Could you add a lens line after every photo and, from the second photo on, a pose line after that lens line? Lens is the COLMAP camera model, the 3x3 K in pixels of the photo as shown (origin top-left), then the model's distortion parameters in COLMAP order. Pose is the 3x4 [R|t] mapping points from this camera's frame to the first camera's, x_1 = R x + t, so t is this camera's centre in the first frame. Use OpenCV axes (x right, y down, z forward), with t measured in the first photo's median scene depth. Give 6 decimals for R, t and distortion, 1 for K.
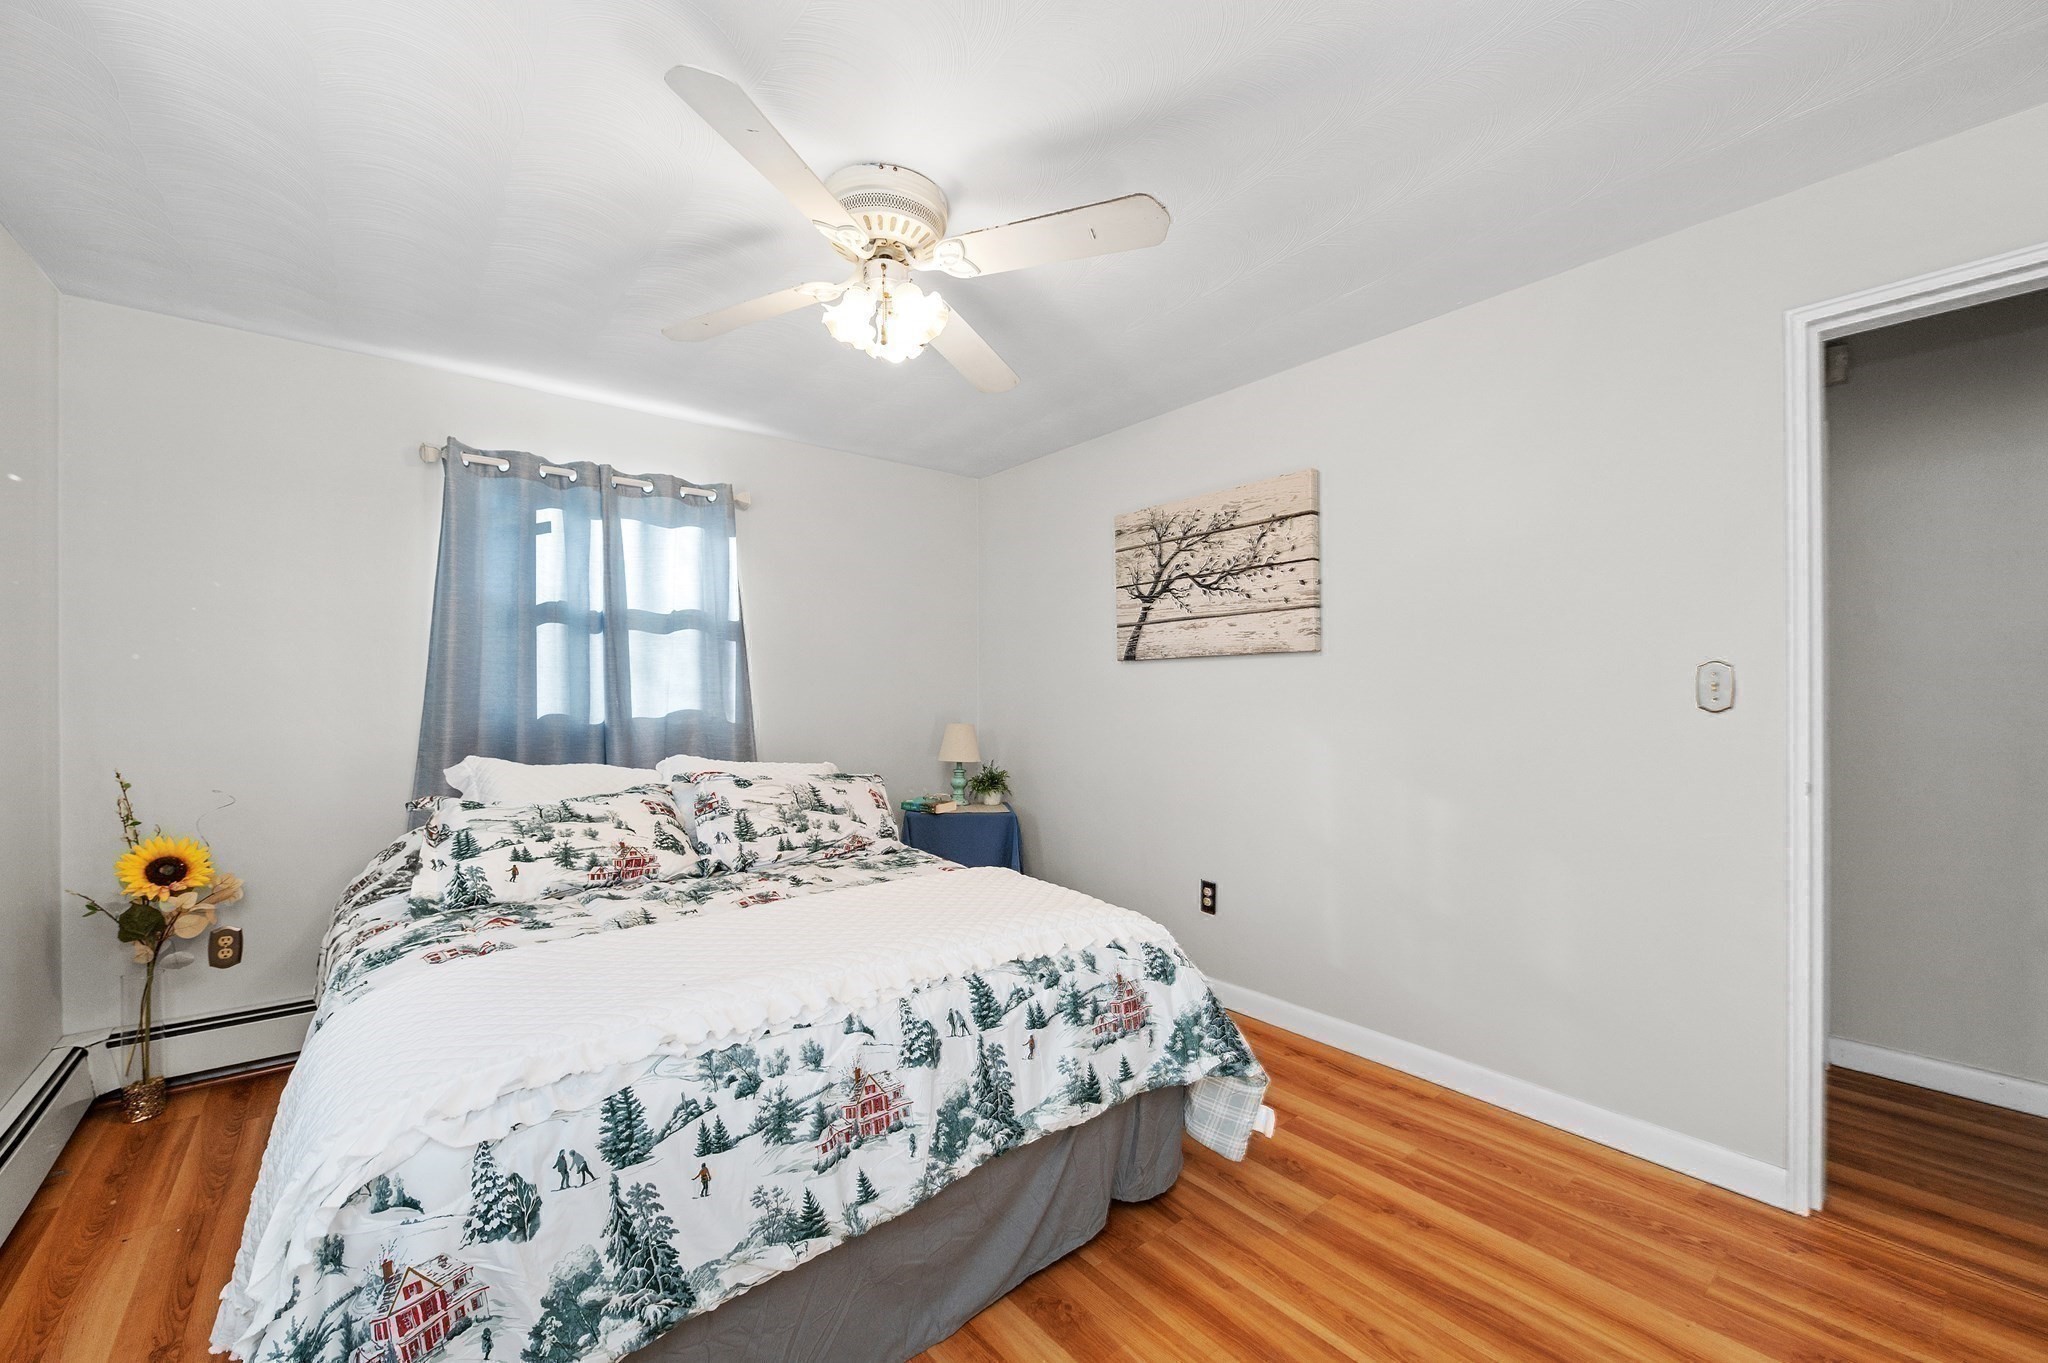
lens RADIAL K [[820.3, 0, 1024.5], [0, 820.3, 692.4], [0, 0, 1]] dist [-0.006615, -0.001069]
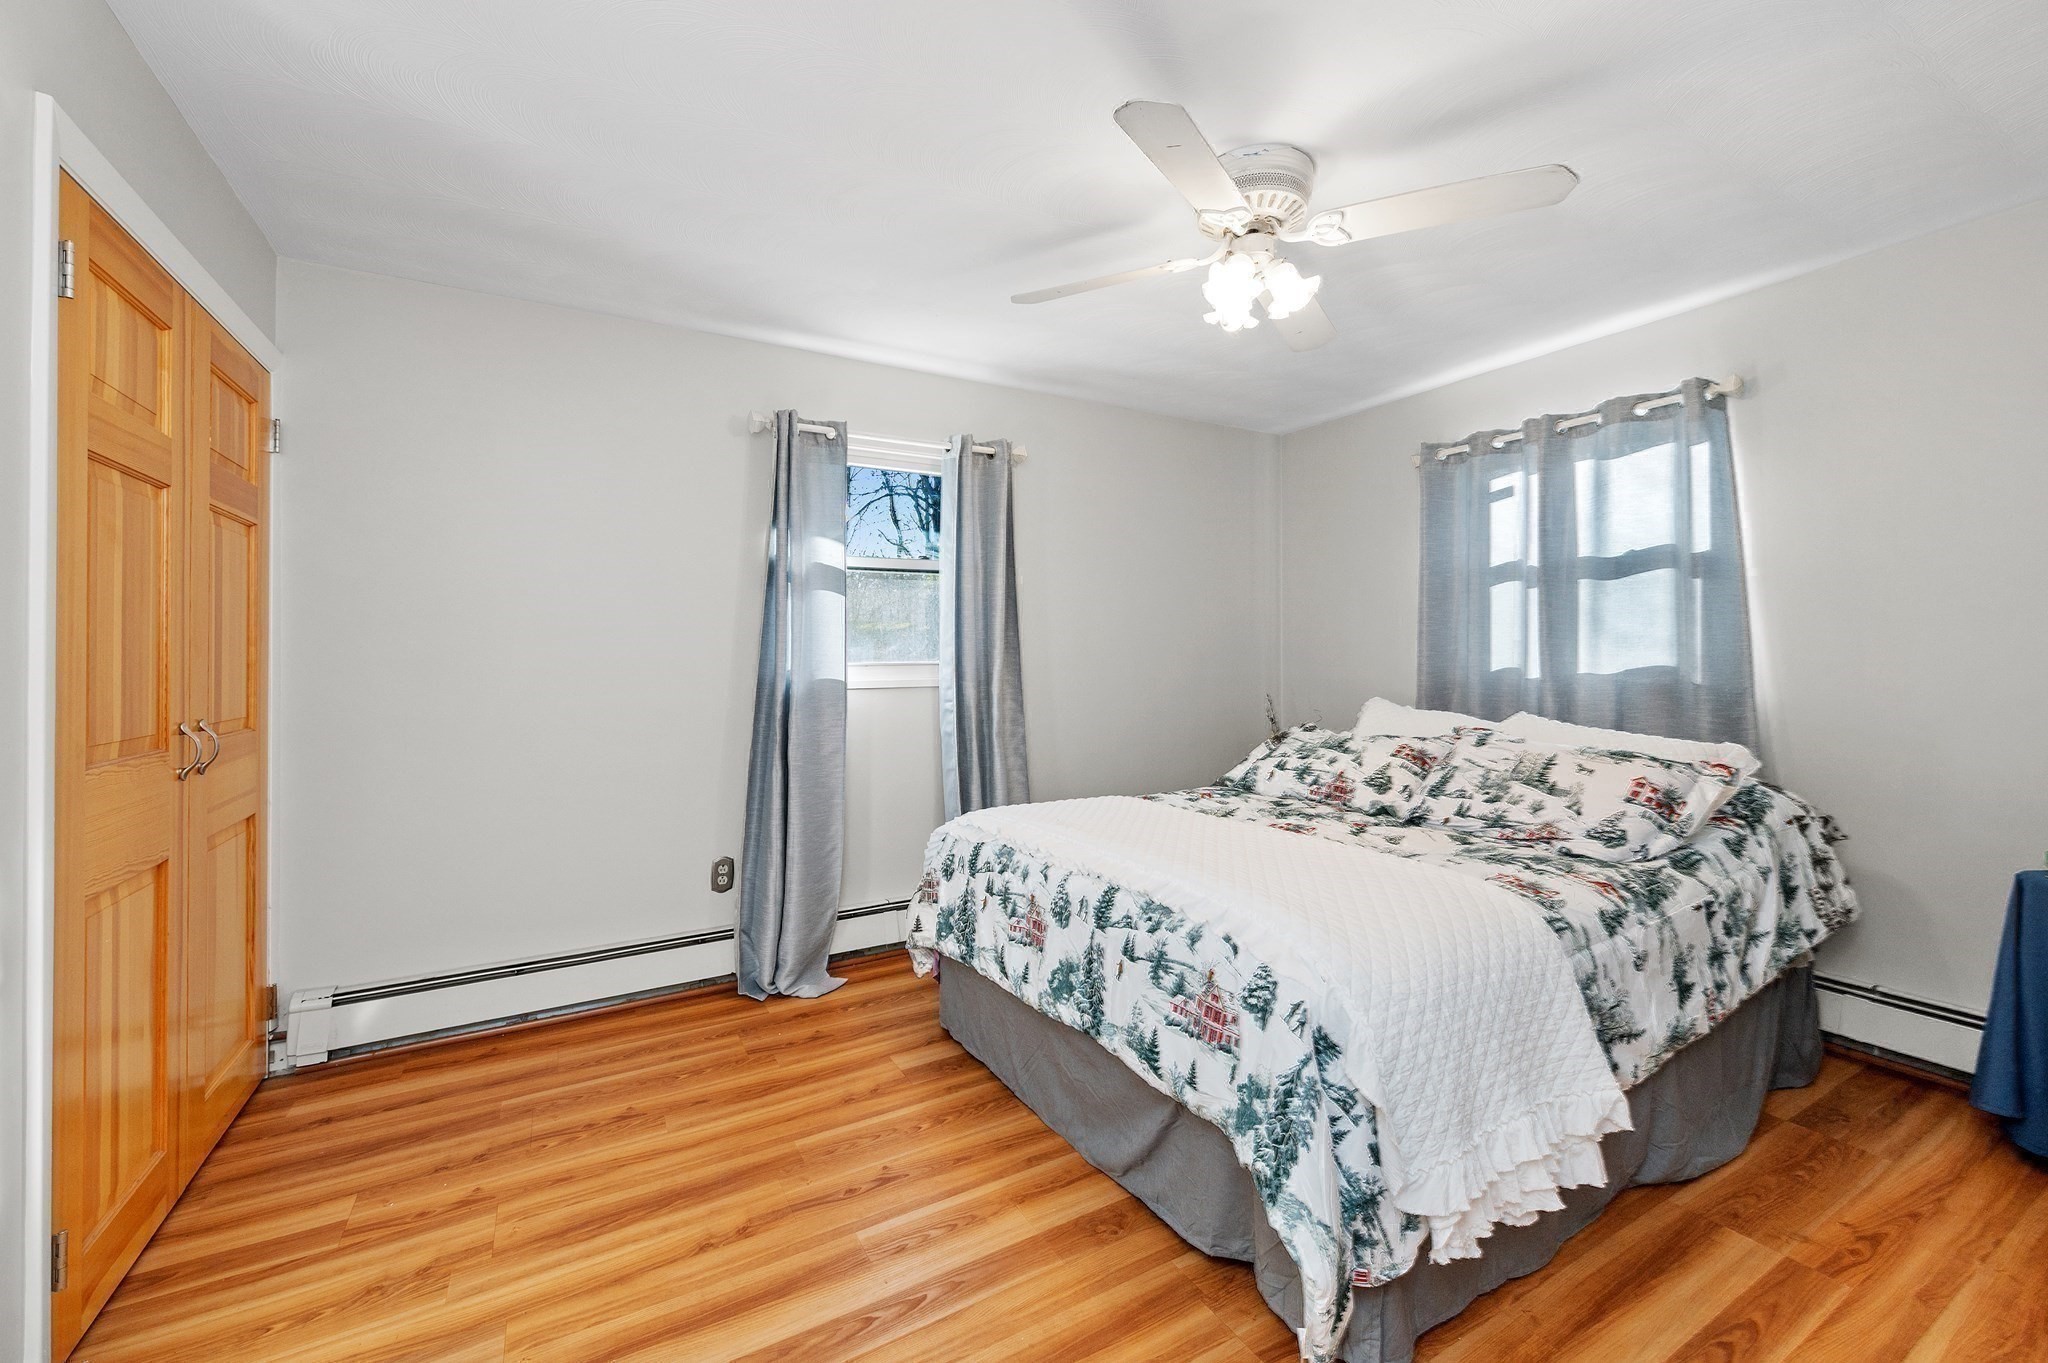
lens RADIAL K [[820.3, 0, 1014.8], [0, 820.3, 652.6], [0, 0, 1]] dist [-0.006615, -0.001069]
pose [[-0.170299, -0.005046, -0.985379, 1.024455], [0.001342, 0.999985, -0.005353, 0.020714], [0.985392, -0.002234, -0.170290, 0.980654]]
